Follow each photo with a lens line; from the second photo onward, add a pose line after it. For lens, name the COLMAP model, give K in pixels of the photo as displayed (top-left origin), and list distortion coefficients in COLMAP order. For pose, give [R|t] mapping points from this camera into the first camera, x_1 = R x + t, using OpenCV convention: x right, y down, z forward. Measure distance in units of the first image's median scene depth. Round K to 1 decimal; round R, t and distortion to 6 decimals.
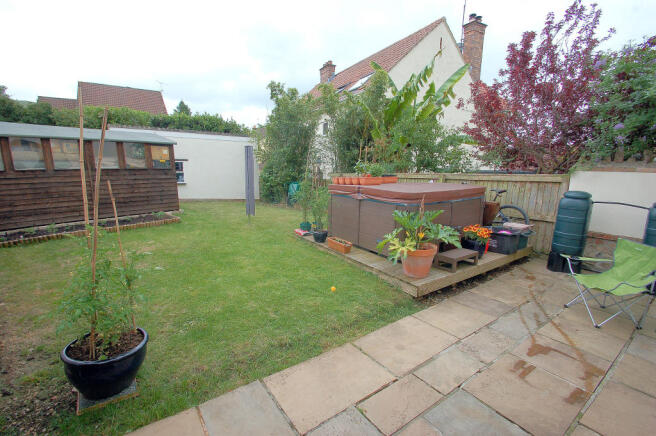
lens RADIAL K [[289.0, 0, 322.4], [0, 289.0, 217.2], [0, 0, 1]] dist [-0.010694, -0.001416]
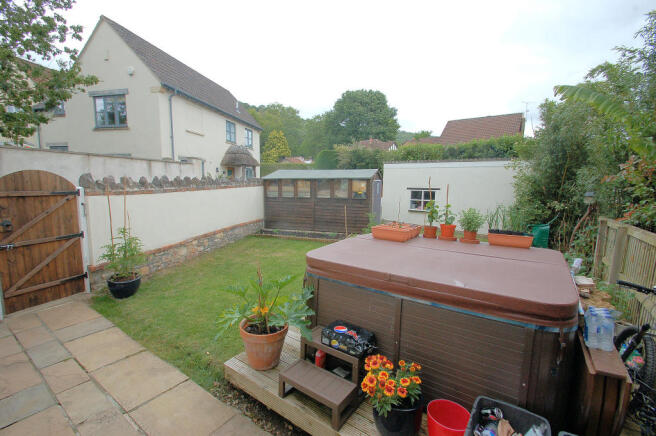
lens RADIAL K [[289.0, 0, 324.7], [0, 289.0, 219.0], [0, 0, 1]] dist [-0.010694, -0.001416]
pose [[0.342222, 0.110367, -0.933115, 0.759098], [-0.170402, 0.983900, 0.053878, -0.173778], [0.924039, 0.140567, 0.355519, 0.604029]]
